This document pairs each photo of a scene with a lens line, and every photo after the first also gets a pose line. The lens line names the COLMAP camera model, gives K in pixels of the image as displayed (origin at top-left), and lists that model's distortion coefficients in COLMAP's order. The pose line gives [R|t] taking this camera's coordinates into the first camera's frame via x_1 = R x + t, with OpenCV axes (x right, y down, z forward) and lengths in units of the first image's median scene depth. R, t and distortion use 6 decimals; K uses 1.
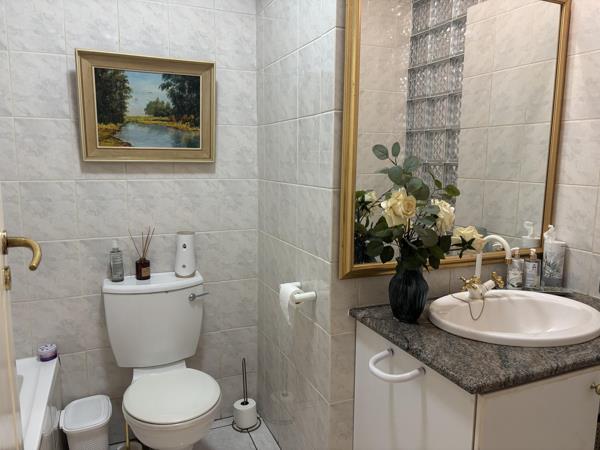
lens RADIAL K [[455.5, 0, 300.0], [0, 455.5, 225.0], [0, 0, 1]] dist [0.022095, -0.009286]
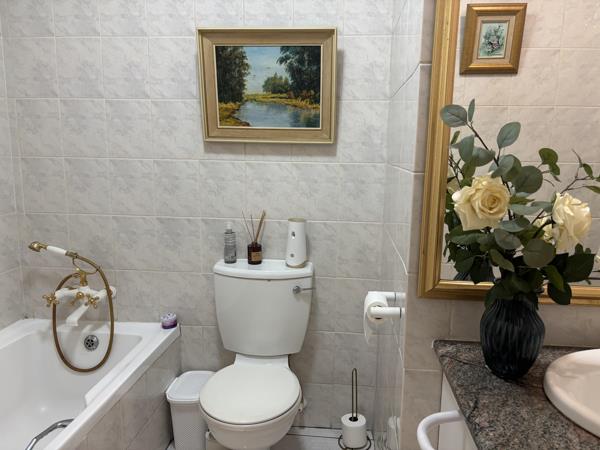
lens RADIAL K [[455.5, 0, 300.0], [0, 455.5, 225.0], [0, 0, 1]] dist [0.022095, -0.009286]
pose [[0.882408, 0.084765, -0.462787, 0.188616], [-0.077451, 0.996388, 0.034823, -0.005191], [0.464067, 0.005115, 0.885785, 0.195207]]
